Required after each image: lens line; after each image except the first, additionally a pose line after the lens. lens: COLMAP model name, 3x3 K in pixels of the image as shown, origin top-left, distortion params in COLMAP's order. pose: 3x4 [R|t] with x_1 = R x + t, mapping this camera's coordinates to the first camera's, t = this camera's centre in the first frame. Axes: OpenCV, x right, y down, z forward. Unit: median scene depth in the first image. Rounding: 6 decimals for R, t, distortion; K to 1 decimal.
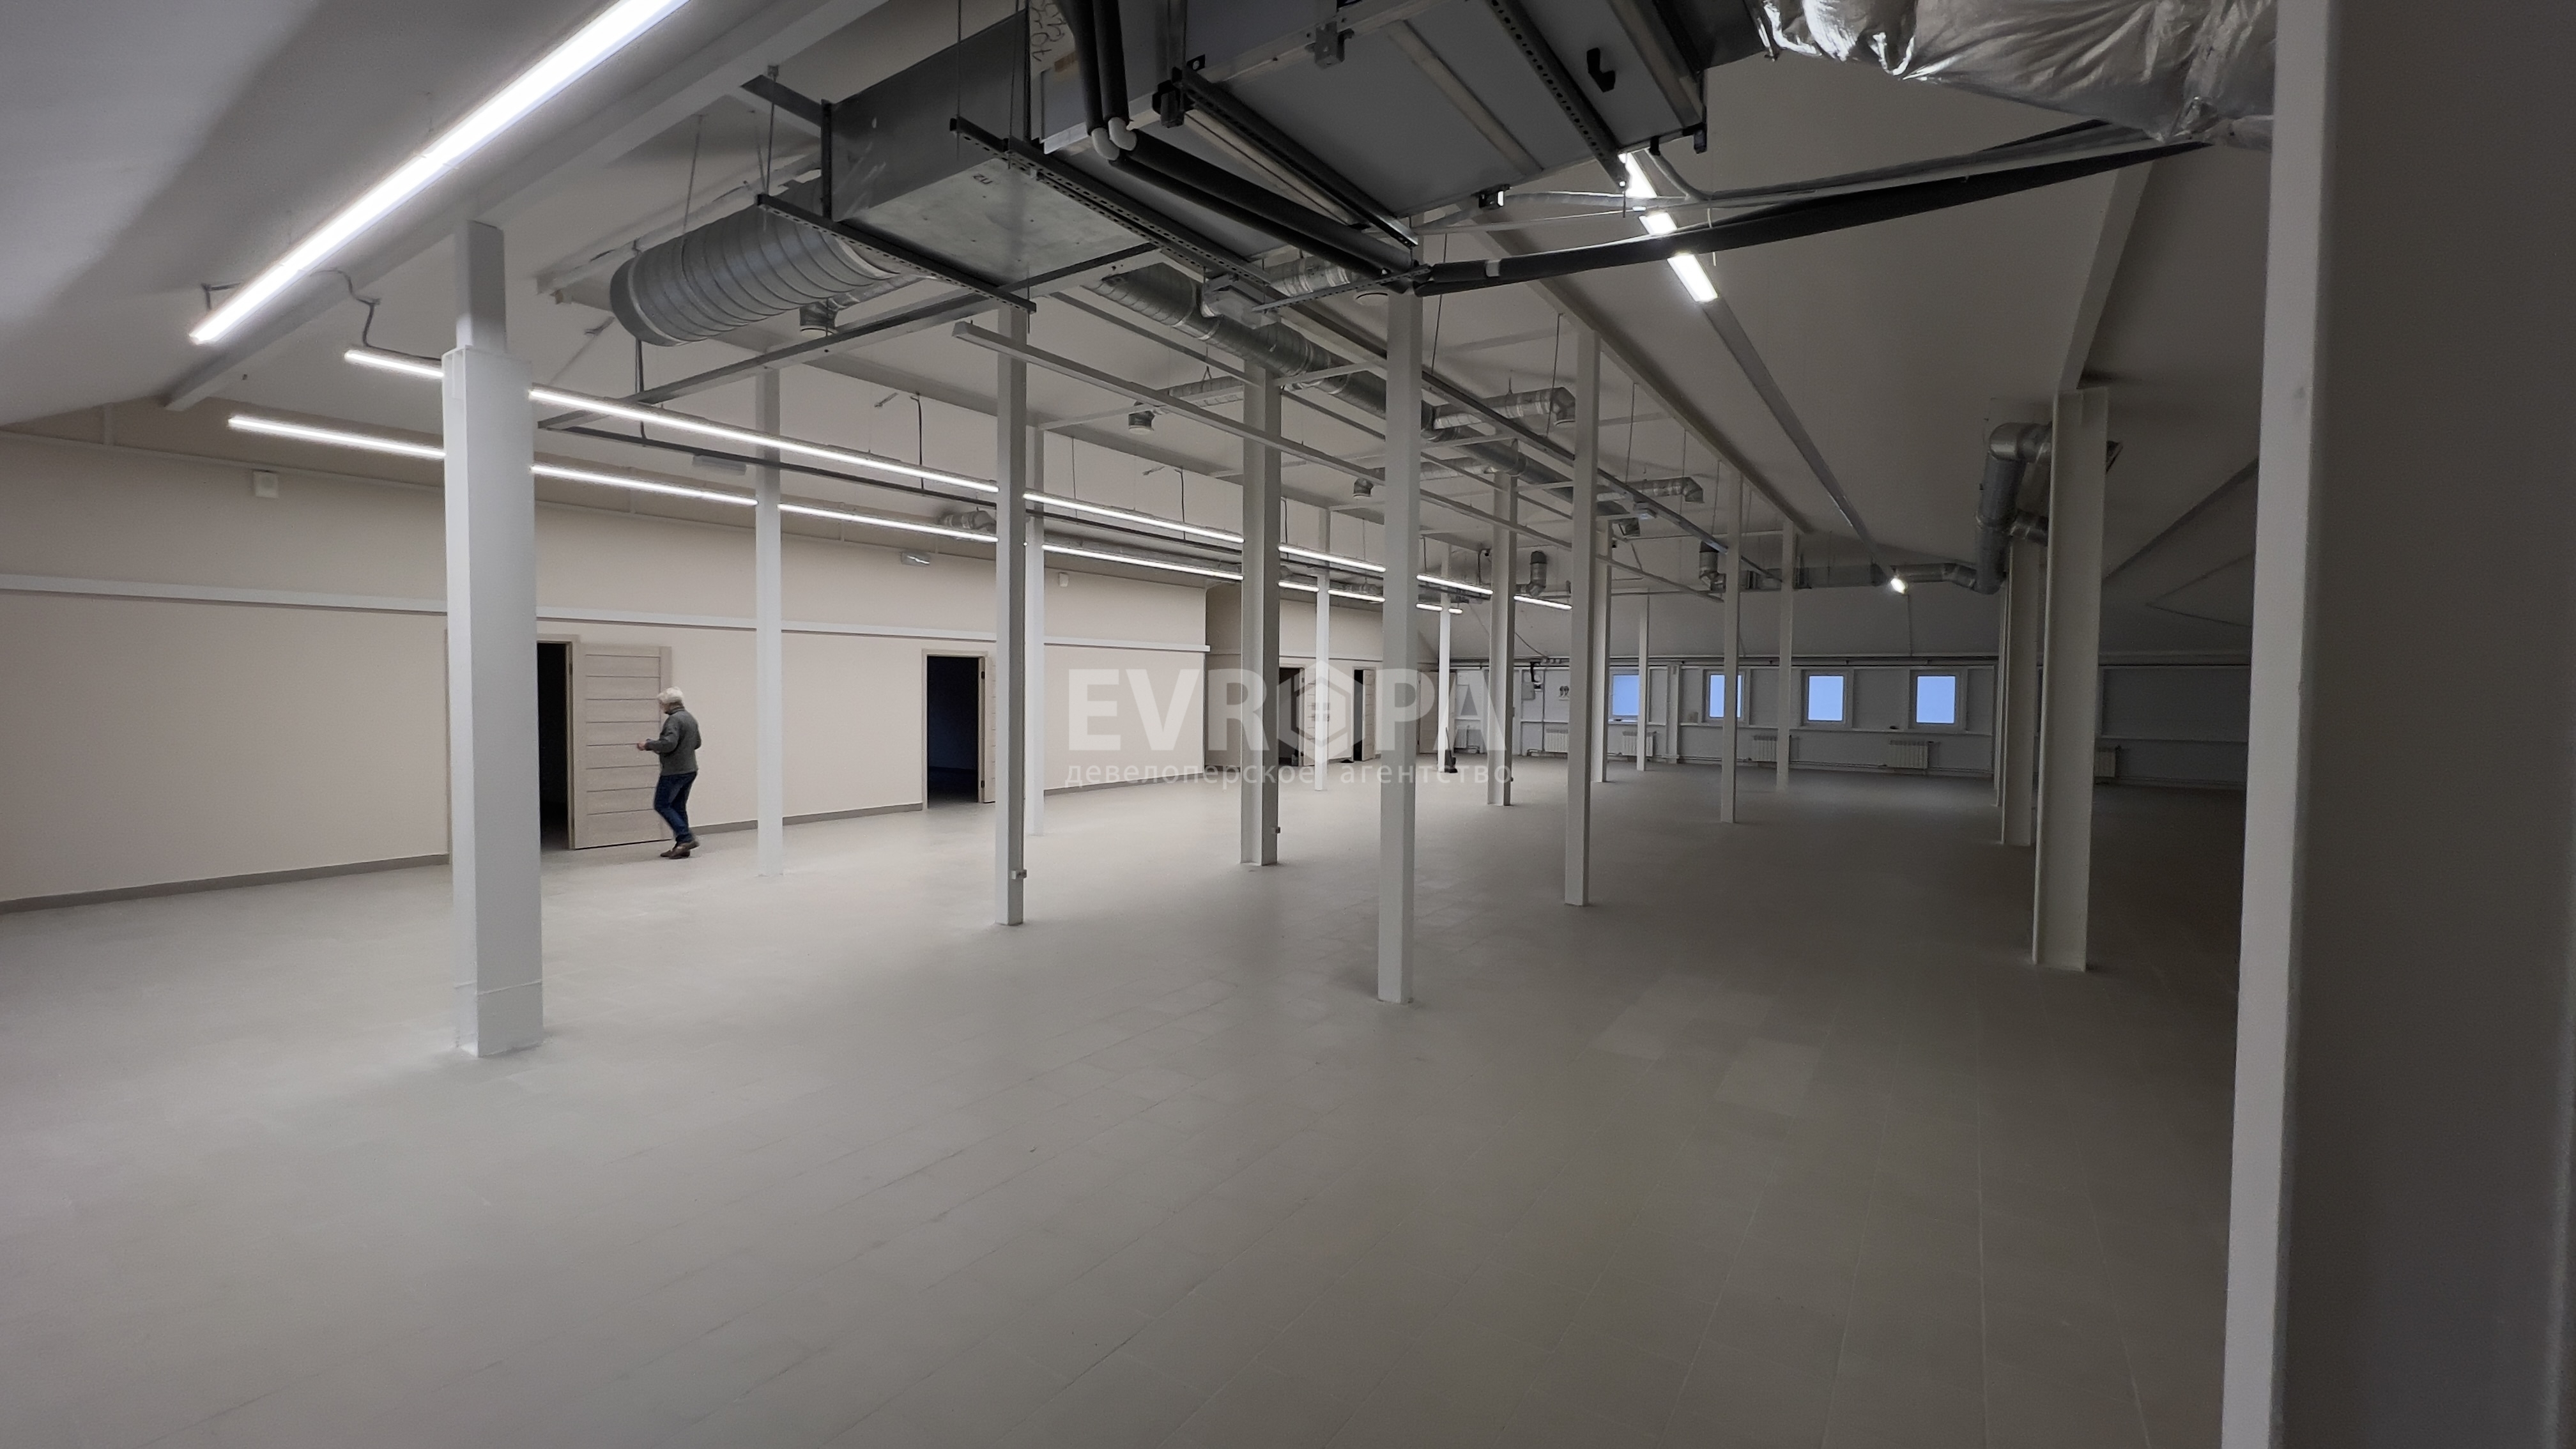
lens RADIAL K [[1039.2, 0, 1278.6], [0, 1039.2, 719.1], [0, 0, 1]] dist [-0.002005, 0.000601]
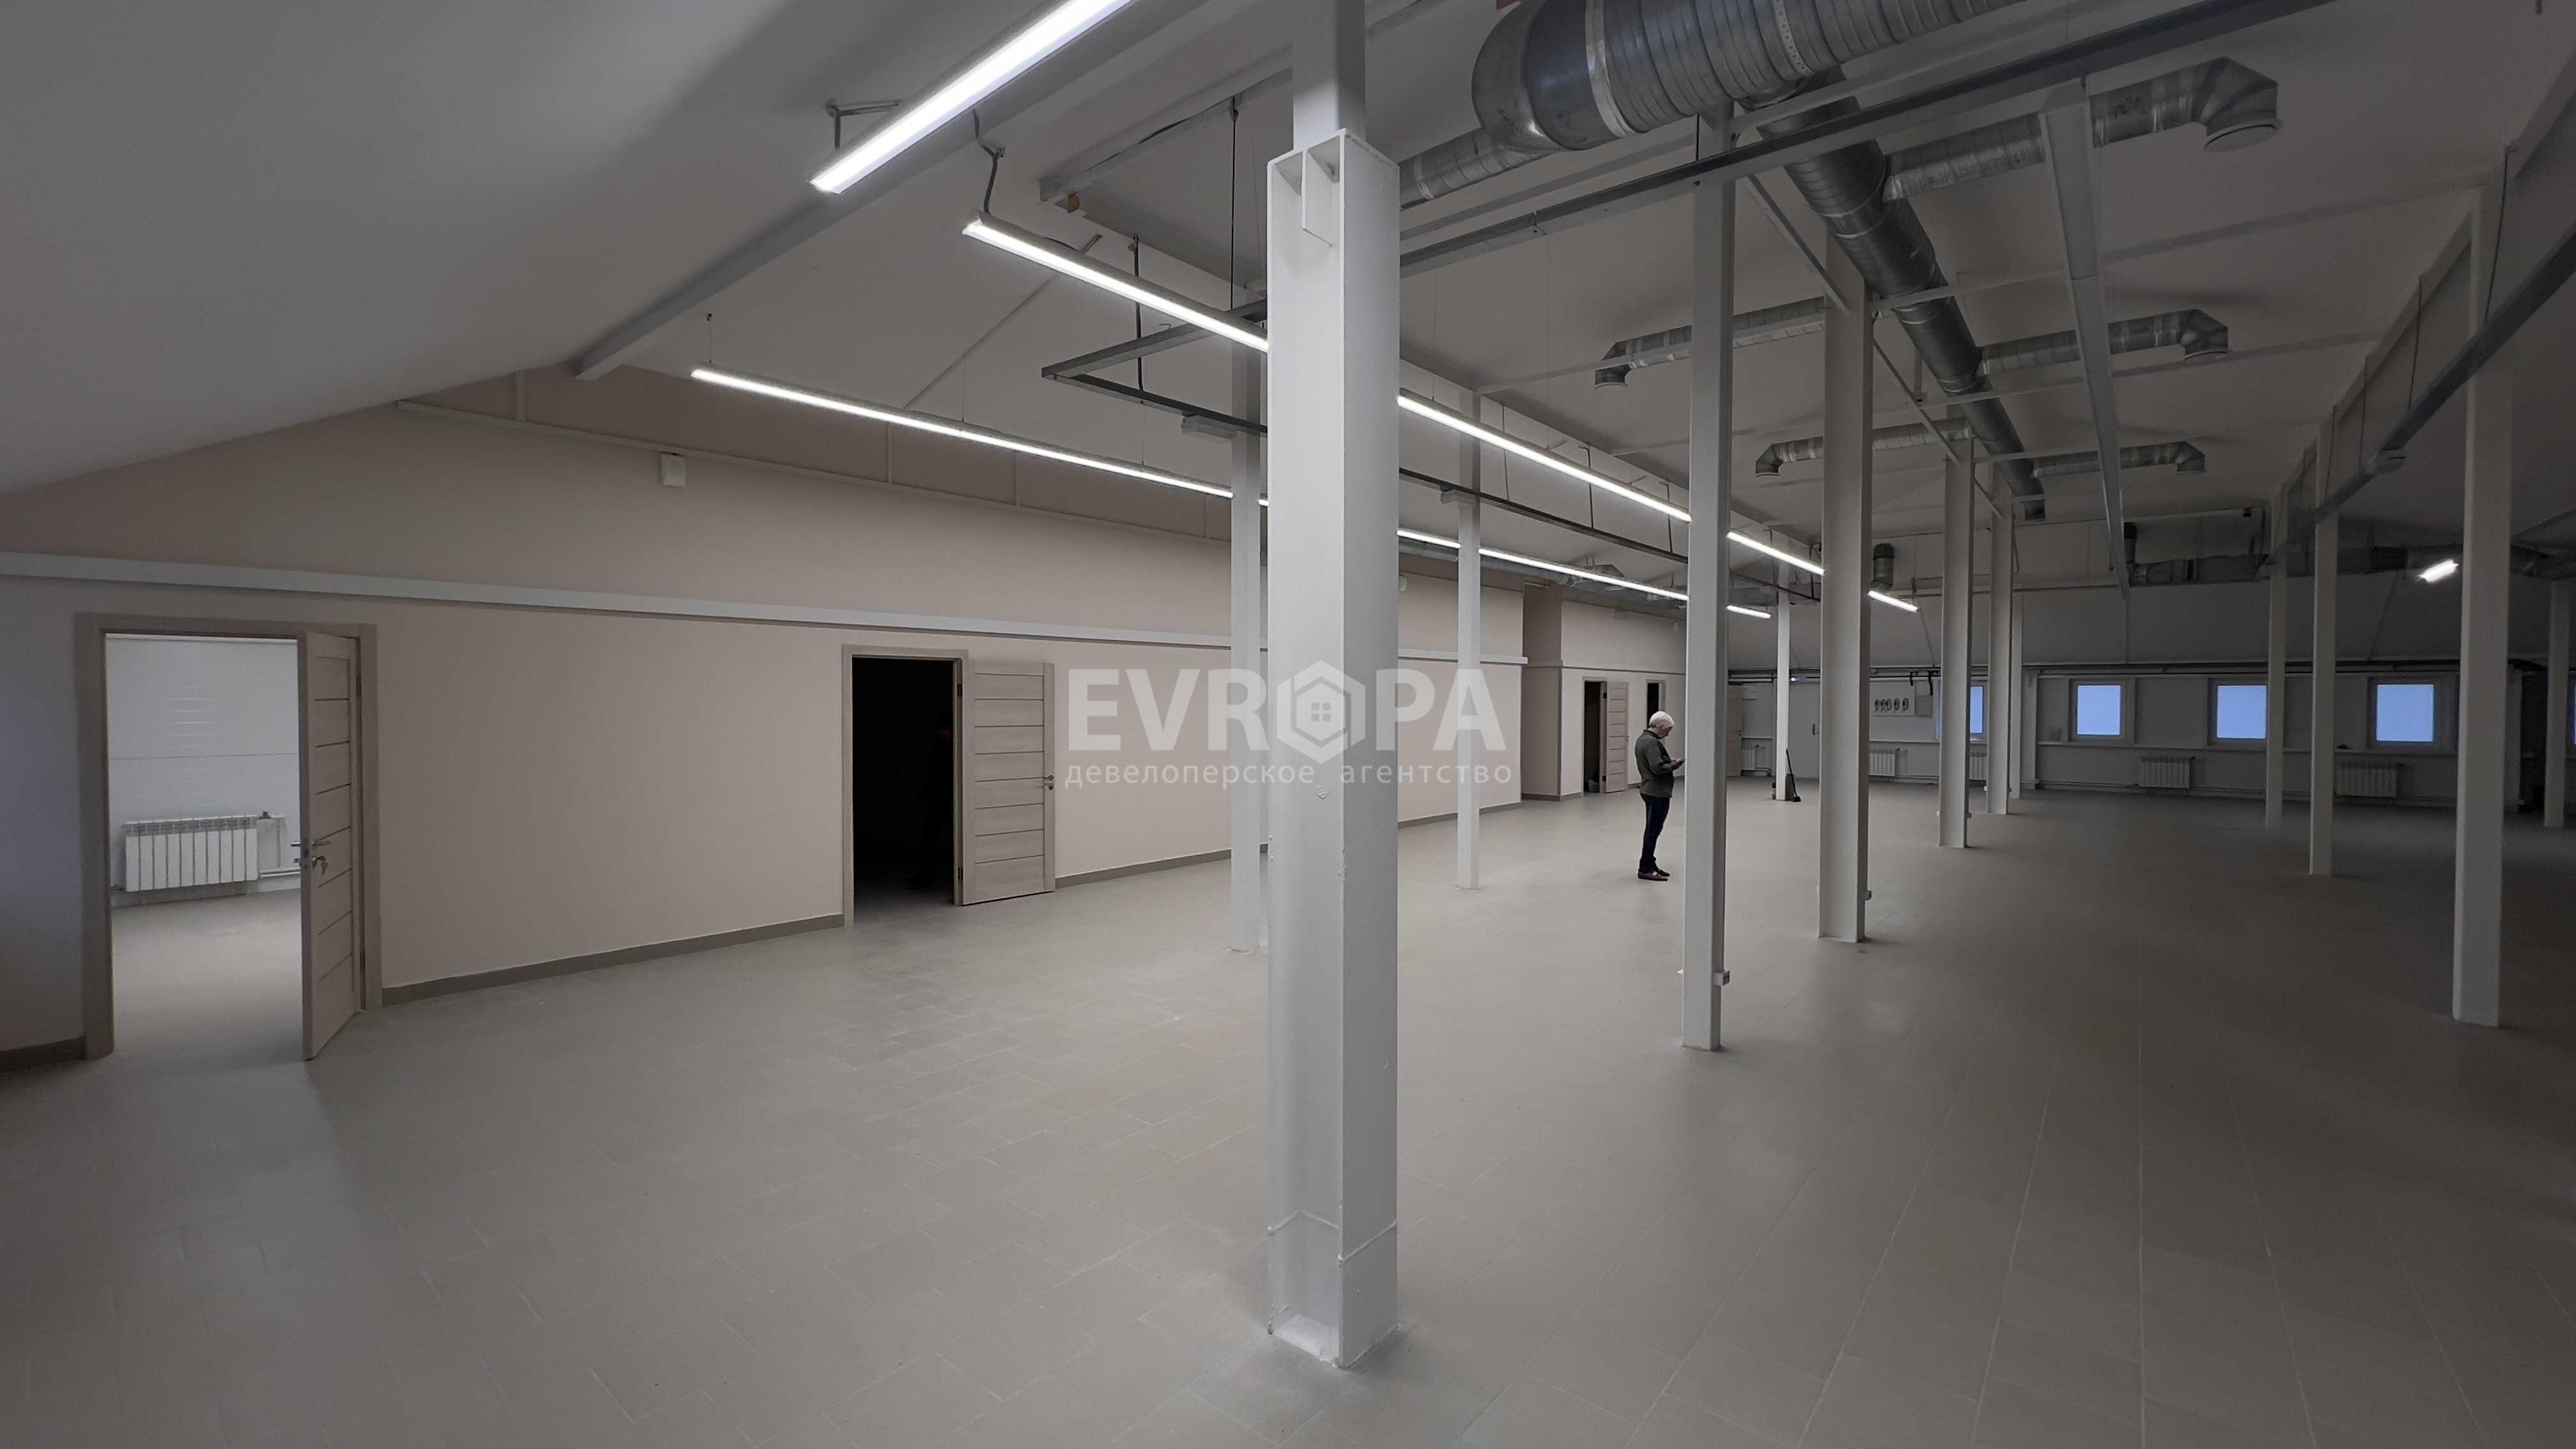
lens RADIAL K [[1039.2, 0, 1279.3], [0, 1039.2, 715.7], [0, 0, 1]] dist [-0.002005, 0.000601]
pose [[0.994462, -0.006060, -0.104924, -0.191745], [0.004210, 0.999832, -0.017842, -0.006652], [0.105015, 0.017301, 0.994320, 0.108551]]
